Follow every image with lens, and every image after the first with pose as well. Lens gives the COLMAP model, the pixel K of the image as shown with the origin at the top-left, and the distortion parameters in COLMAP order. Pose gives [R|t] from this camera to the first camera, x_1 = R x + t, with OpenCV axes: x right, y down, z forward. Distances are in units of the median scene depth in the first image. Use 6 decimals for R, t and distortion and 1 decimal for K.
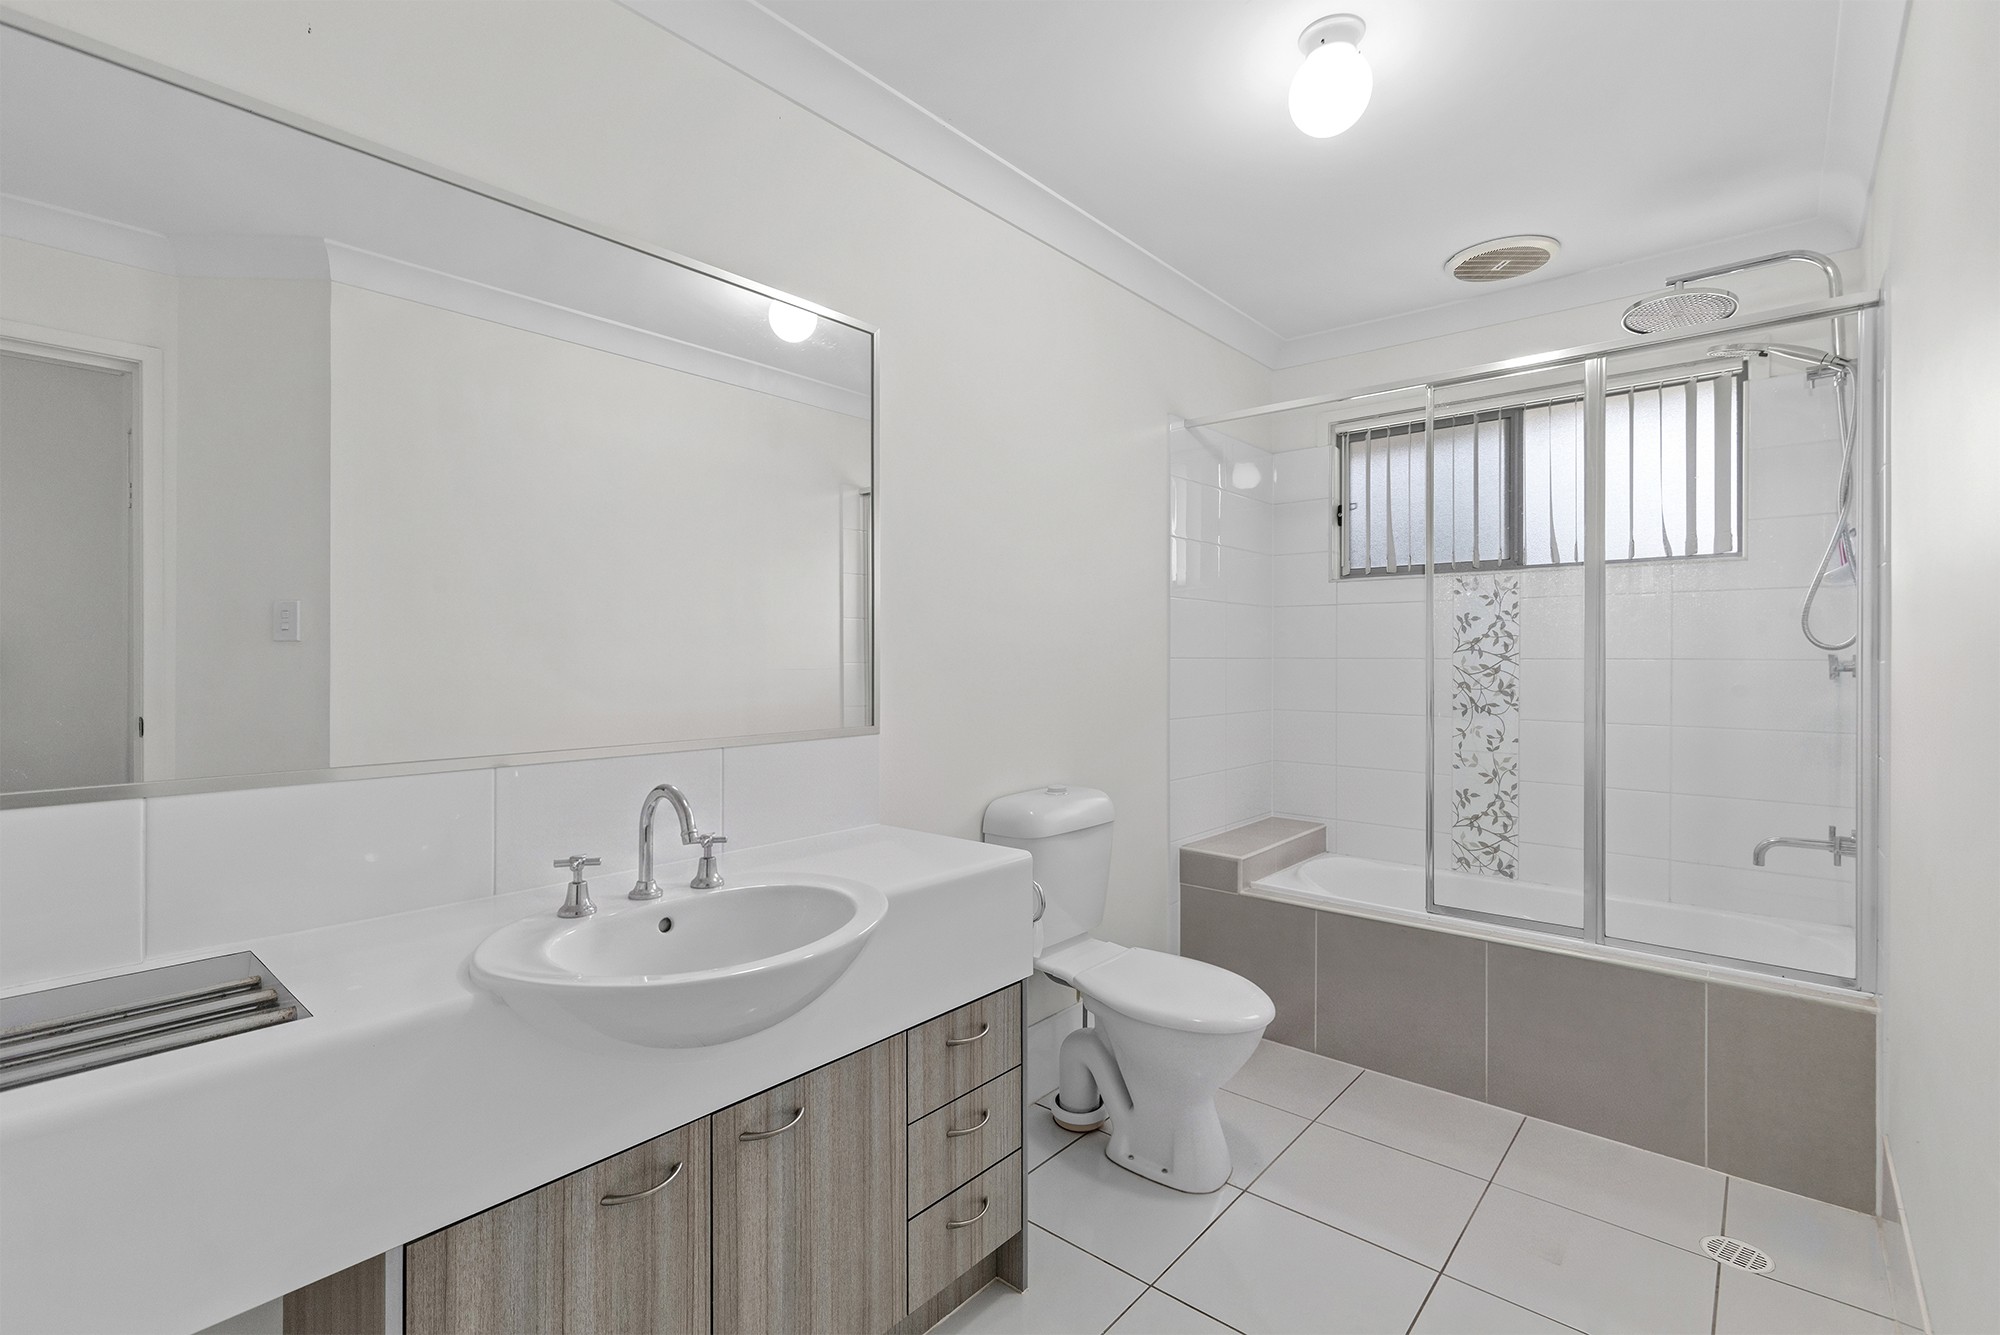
lens RADIAL K [[923.7, 0, 993.0], [0, 923.7, 669.5], [0, 0, 1]] dist [-0.000768, 0.002151]
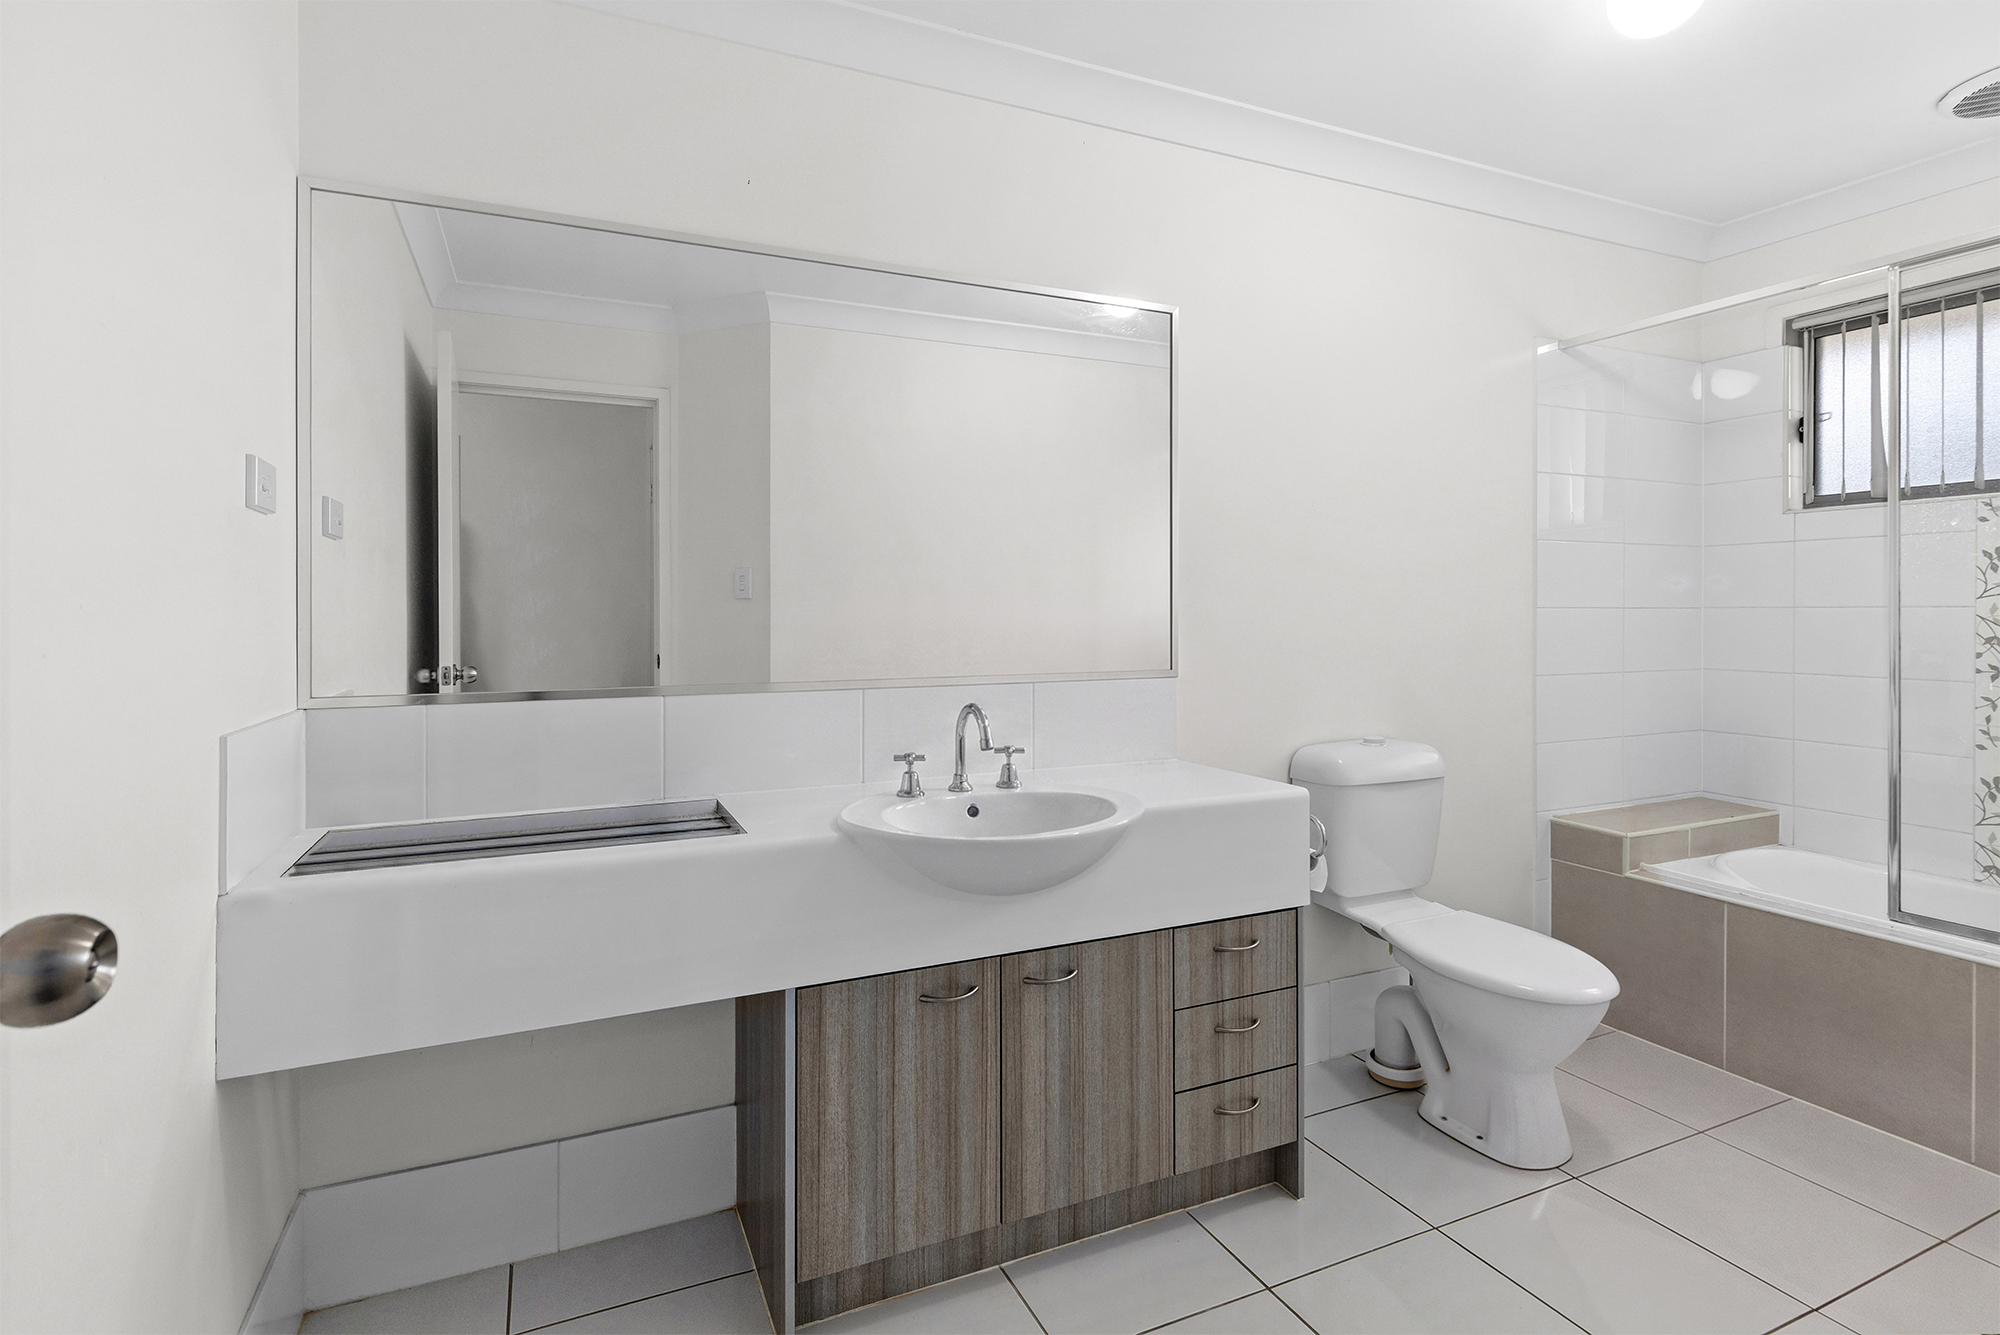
lens RADIAL K [[923.7, 0, 950.0], [0, 923.7, 629.7], [0, 0, 1]] dist [-0.000768, 0.002151]
pose [[0.906599, 0.003854, -0.421976, 0.081016], [-0.001154, 0.999977, 0.006653, 0.005950], [0.421992, -0.005545, 0.906583, -0.094461]]
